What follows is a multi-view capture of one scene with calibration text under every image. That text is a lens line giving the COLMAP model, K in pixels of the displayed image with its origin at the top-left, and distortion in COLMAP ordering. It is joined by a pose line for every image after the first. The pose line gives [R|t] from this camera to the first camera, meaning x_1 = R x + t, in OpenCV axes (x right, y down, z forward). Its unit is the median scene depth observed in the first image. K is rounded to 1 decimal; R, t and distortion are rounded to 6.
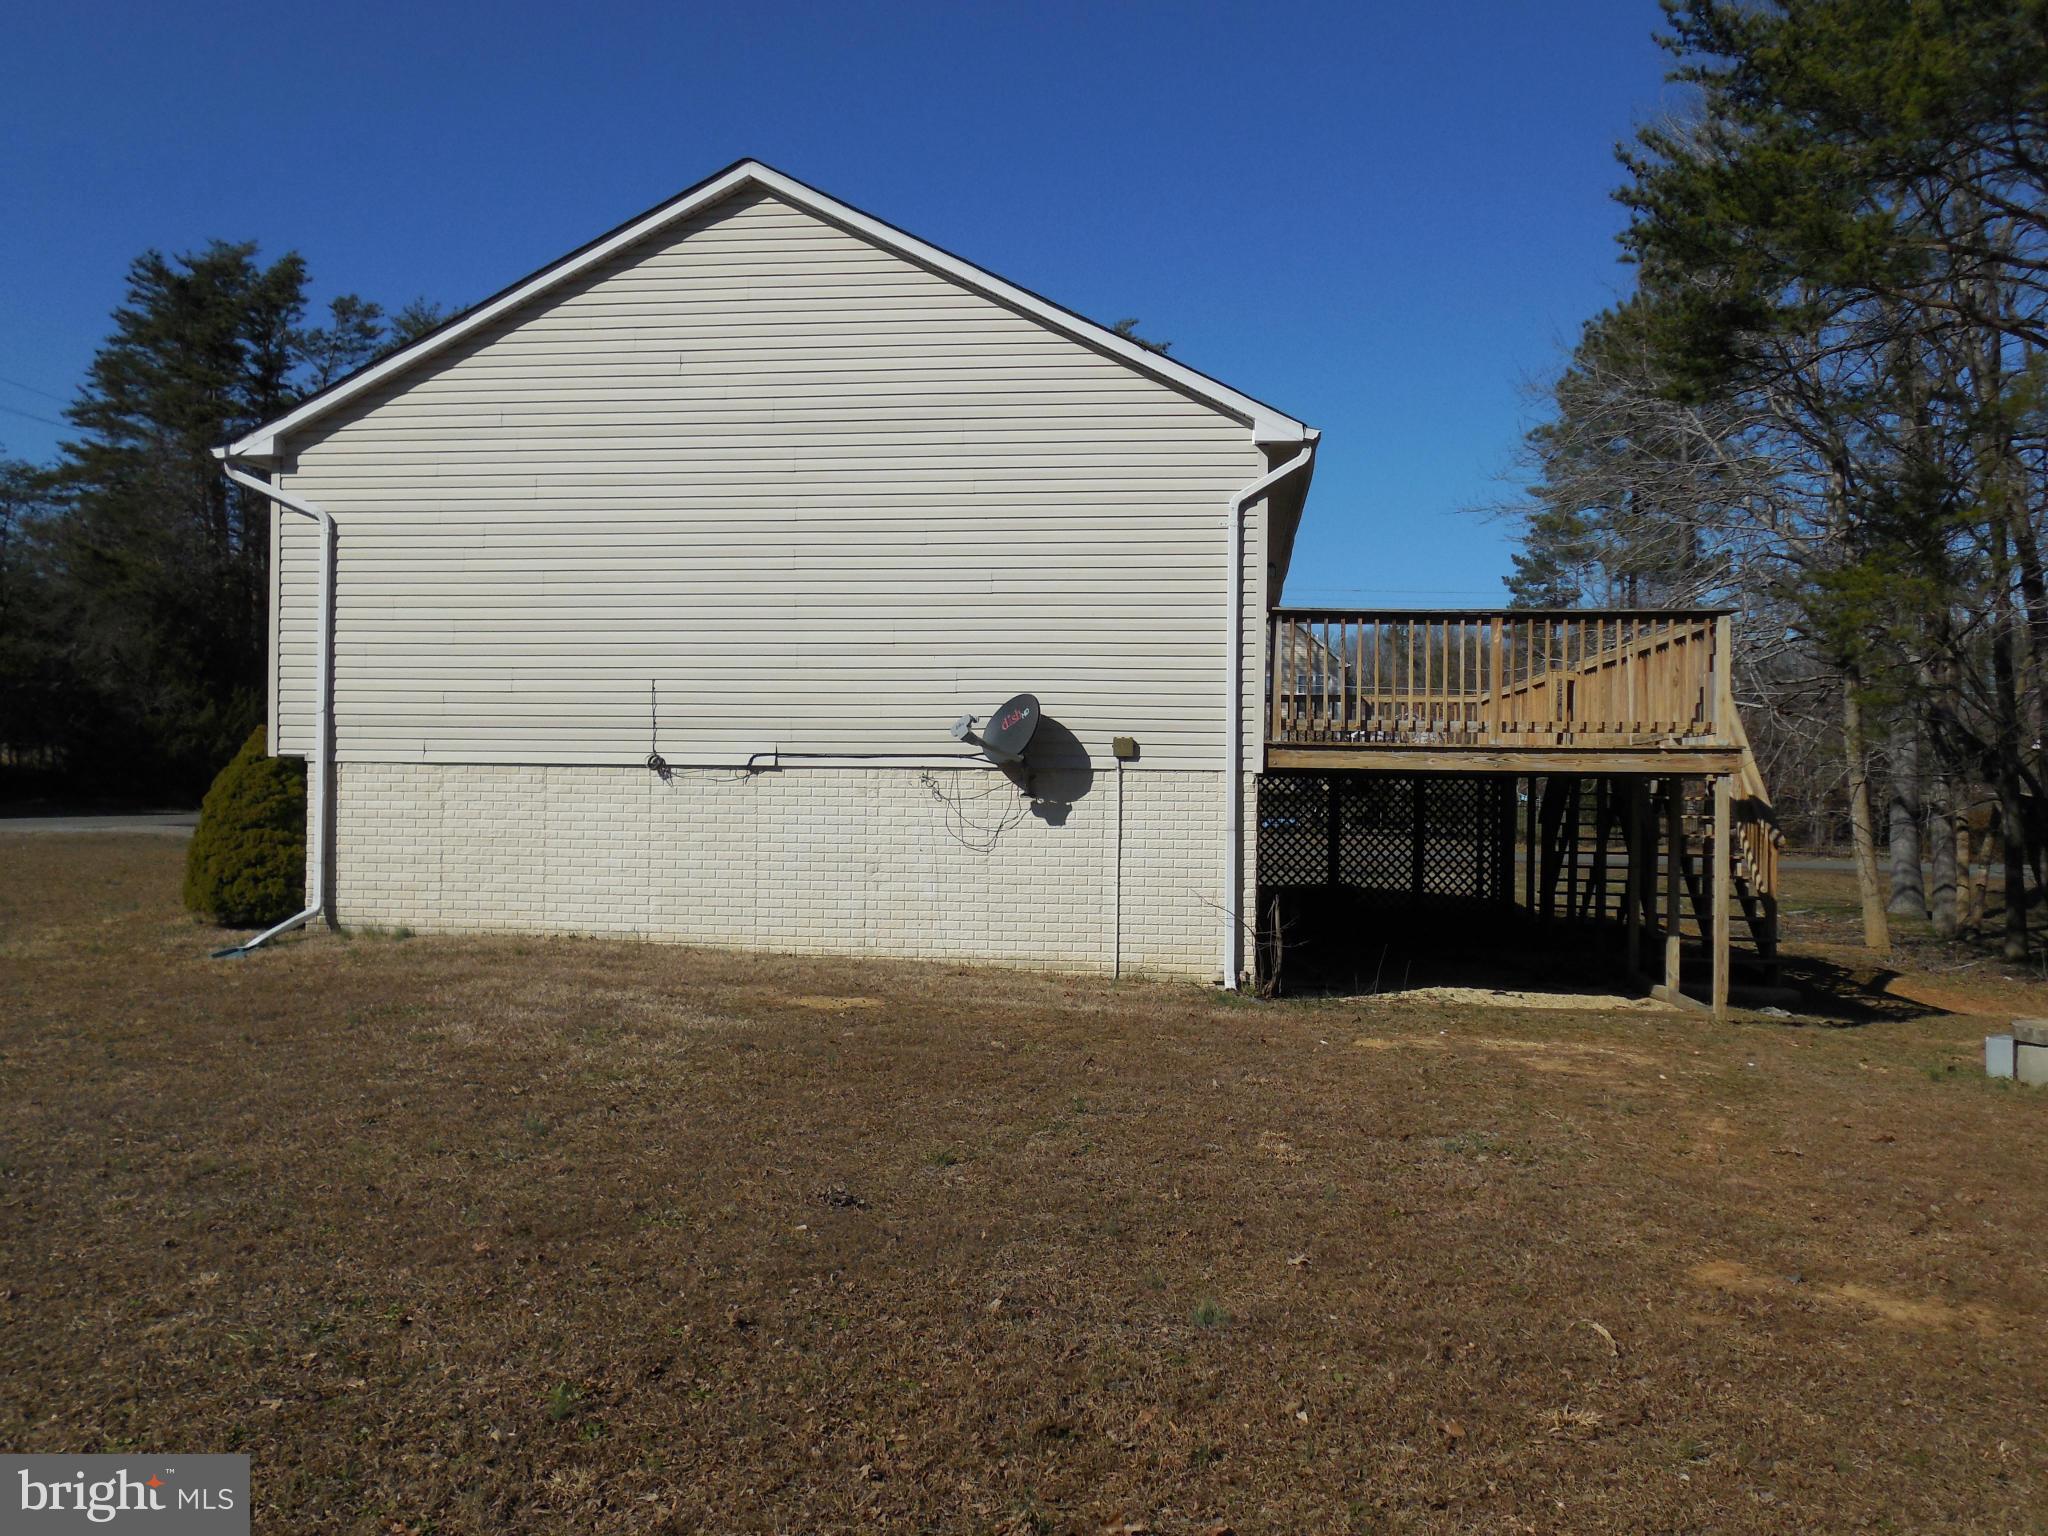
lens RADIAL K [[1765.1, 0, 1012.2], [0, 1765.1, 772.7], [0, 0, 1]] dist [-0.082431, 0.122662]
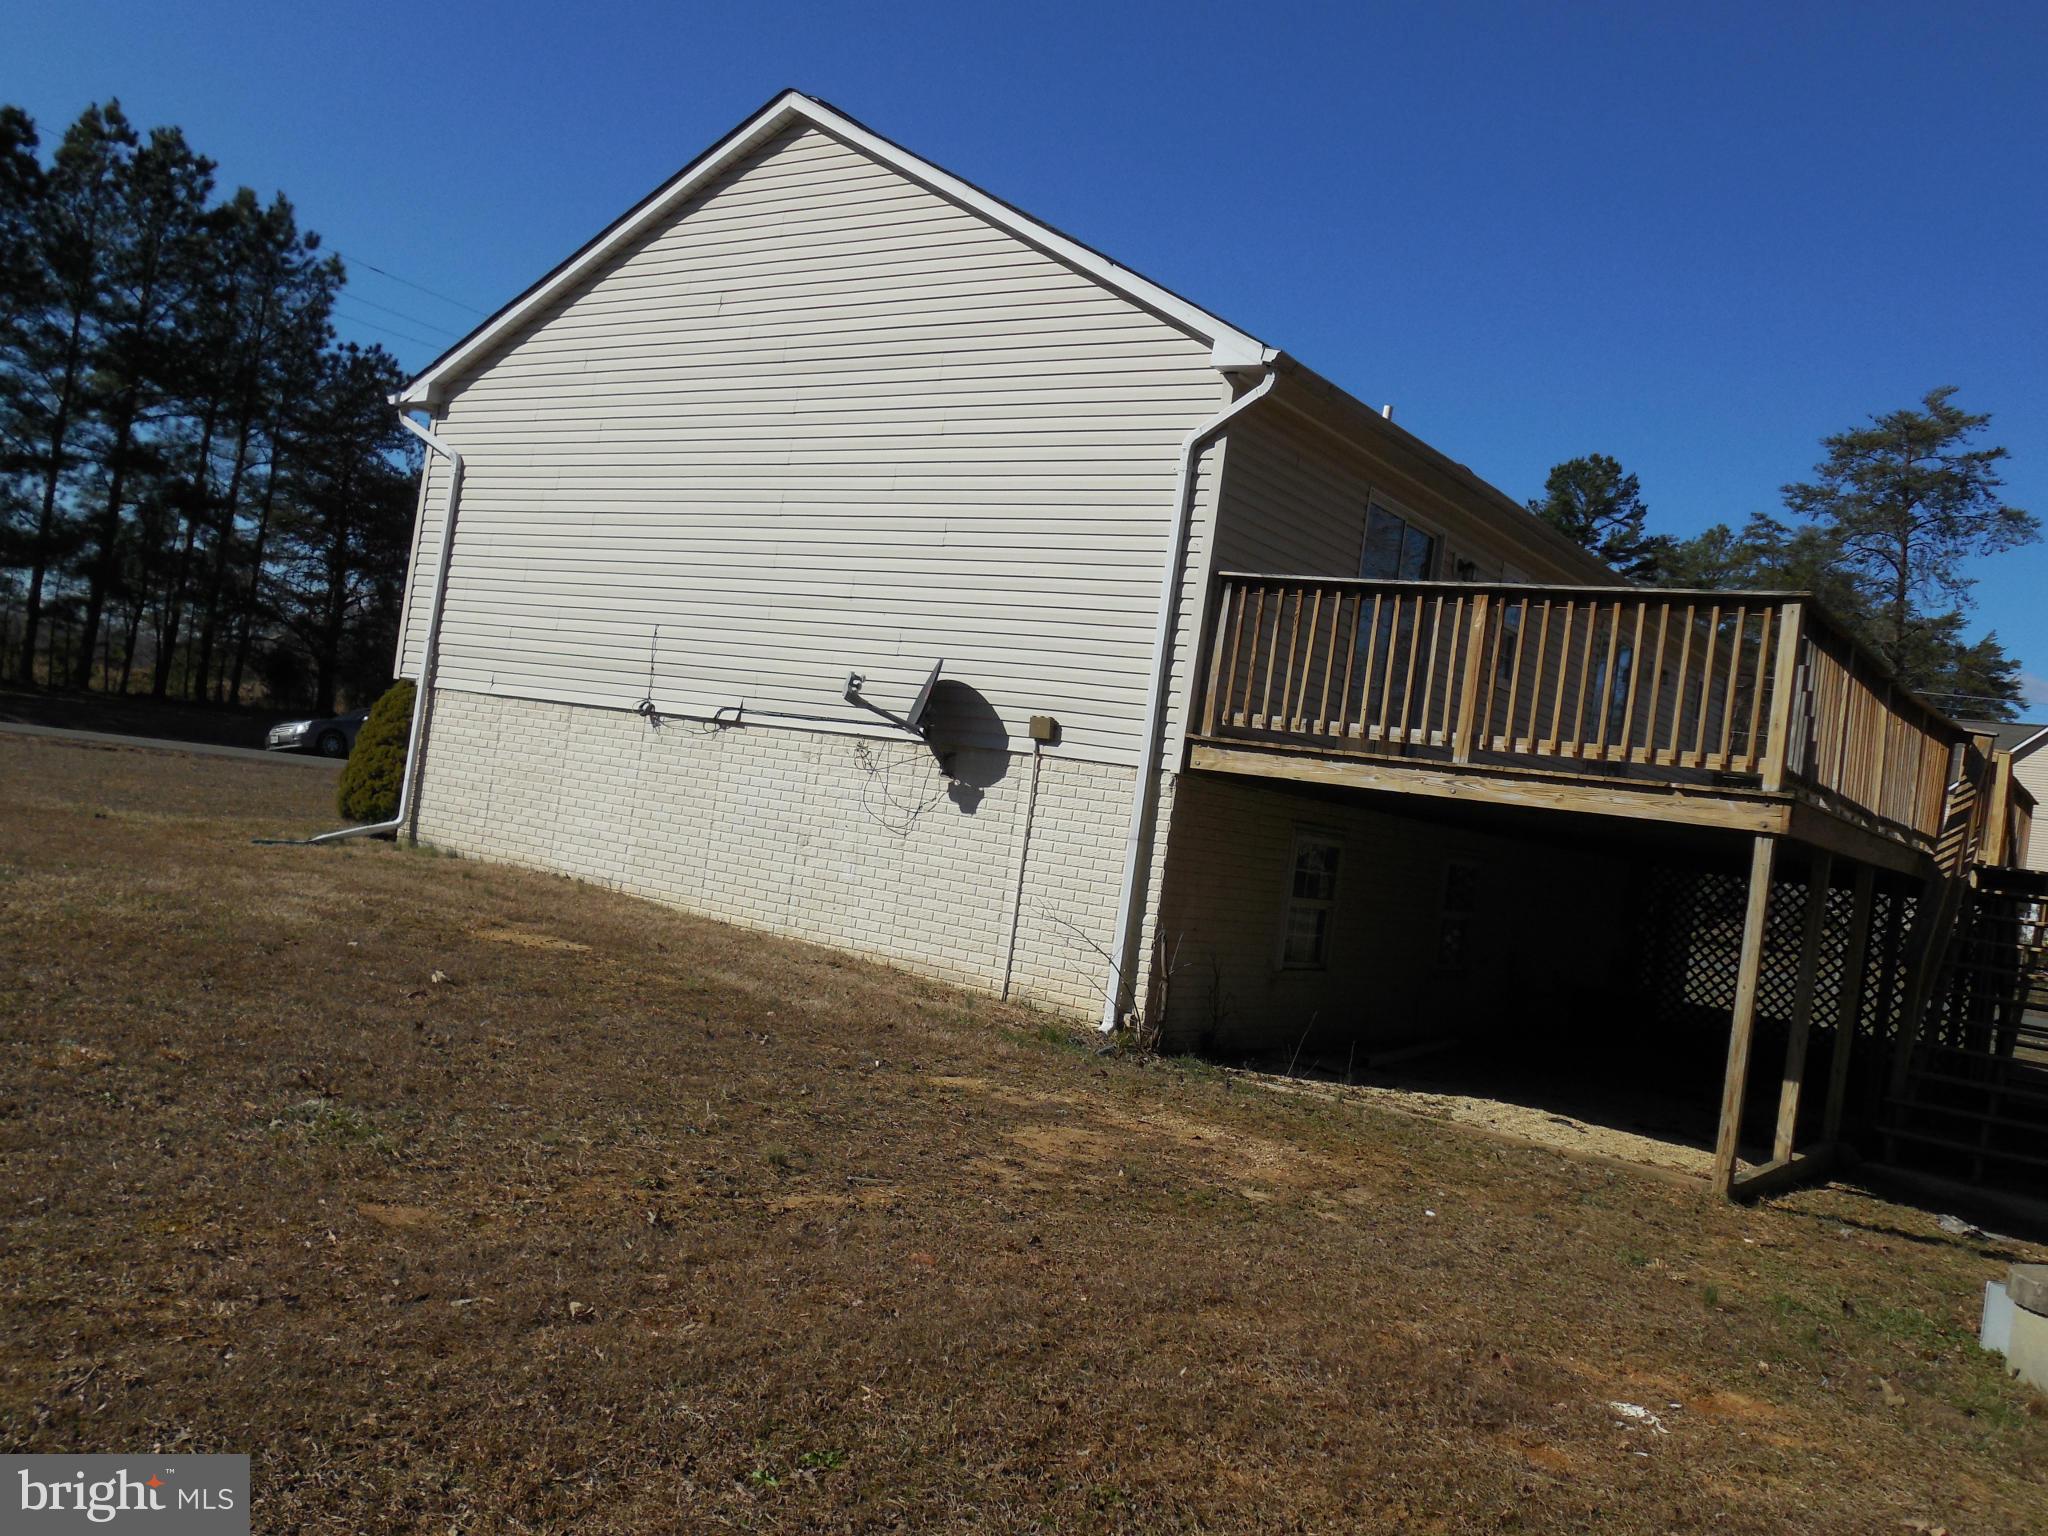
lens RADIAL K [[1765.1, 0, 1012.2], [0, 1765.1, 772.7], [0, 0, 1]] dist [-0.082431, 0.122662]
pose [[0.871319, 0.098163, -0.480798, 0.450089], [-0.126012, 0.991691, -0.025893, 0.029397], [0.474261, 0.083147, 0.876449, 0.248707]]
